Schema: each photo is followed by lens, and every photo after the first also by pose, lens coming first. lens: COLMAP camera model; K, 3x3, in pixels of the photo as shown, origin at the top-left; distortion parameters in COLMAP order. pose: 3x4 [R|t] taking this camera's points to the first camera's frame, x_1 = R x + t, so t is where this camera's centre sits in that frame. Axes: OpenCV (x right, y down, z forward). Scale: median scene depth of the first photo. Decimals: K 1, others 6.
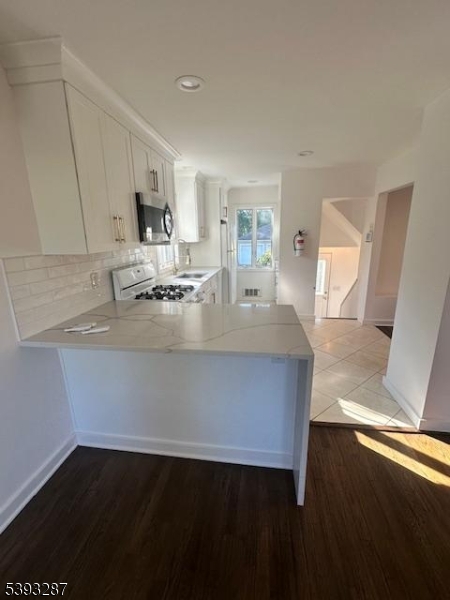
lens RADIAL K [[238.9, 0, 225.0], [0, 238.9, 300.0], [0, 0, 1]] dist [-0.003688, -0.000277]
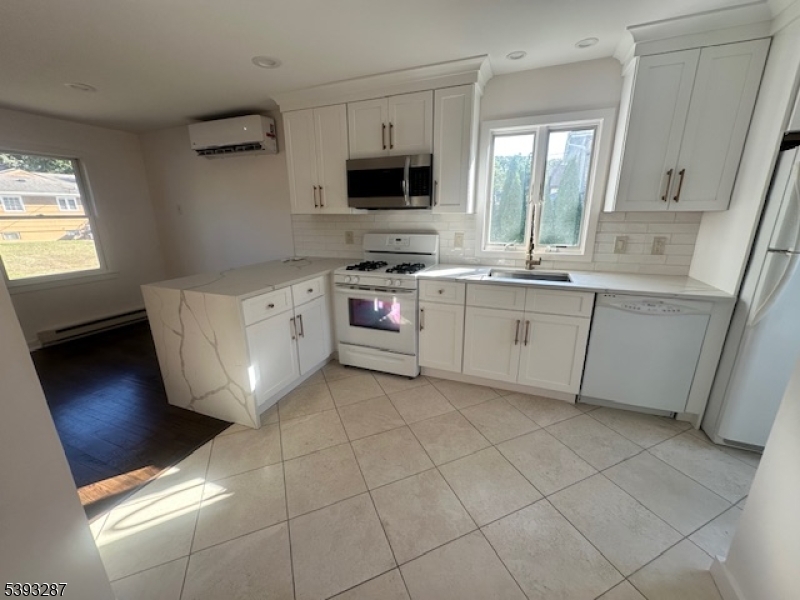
lens RADIAL K [[324.3, 0, 400.0], [0, 324.3, 300.0], [0, 0, 1]] dist [-0.002467, -0.000274]
pose [[-0.241077, 0.273925, -0.931046, 0.959916], [-0.230770, 0.915646, 0.329148, -0.350195], [0.942670, 0.294208, -0.157527, 1.359080]]
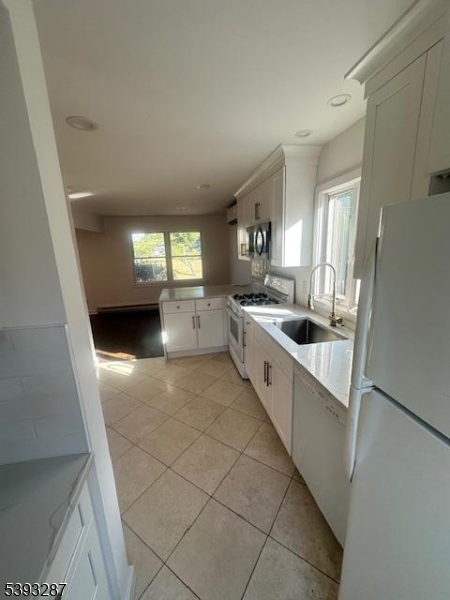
lens RADIAL K [[244.5, 0, 225.0], [0, 244.5, 300.0], [0, 0, 1]] dist [0.000512, 0.000140]
pose [[-0.950548, 0.126494, -0.283652, 0.311156], [-0.016823, 0.890989, 0.453713, -0.657616], [0.310122, 0.436048, -0.844799, 2.186066]]
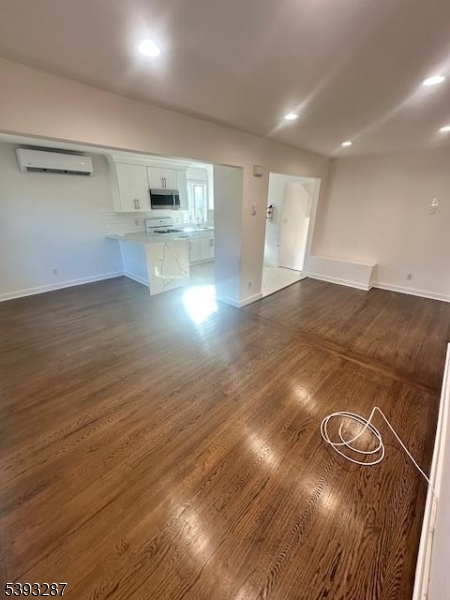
lens RADIAL K [[238.9, 0, 225.0], [0, 238.9, 300.0], [0, 0, 1]] dist [-0.003688, -0.000277]
pose [[0.819920, 0.243014, -0.518339, 1.740110], [-0.165666, 0.967411, 0.191498, 0.083007], [0.547984, -0.071142, 0.833458, -0.777714]]
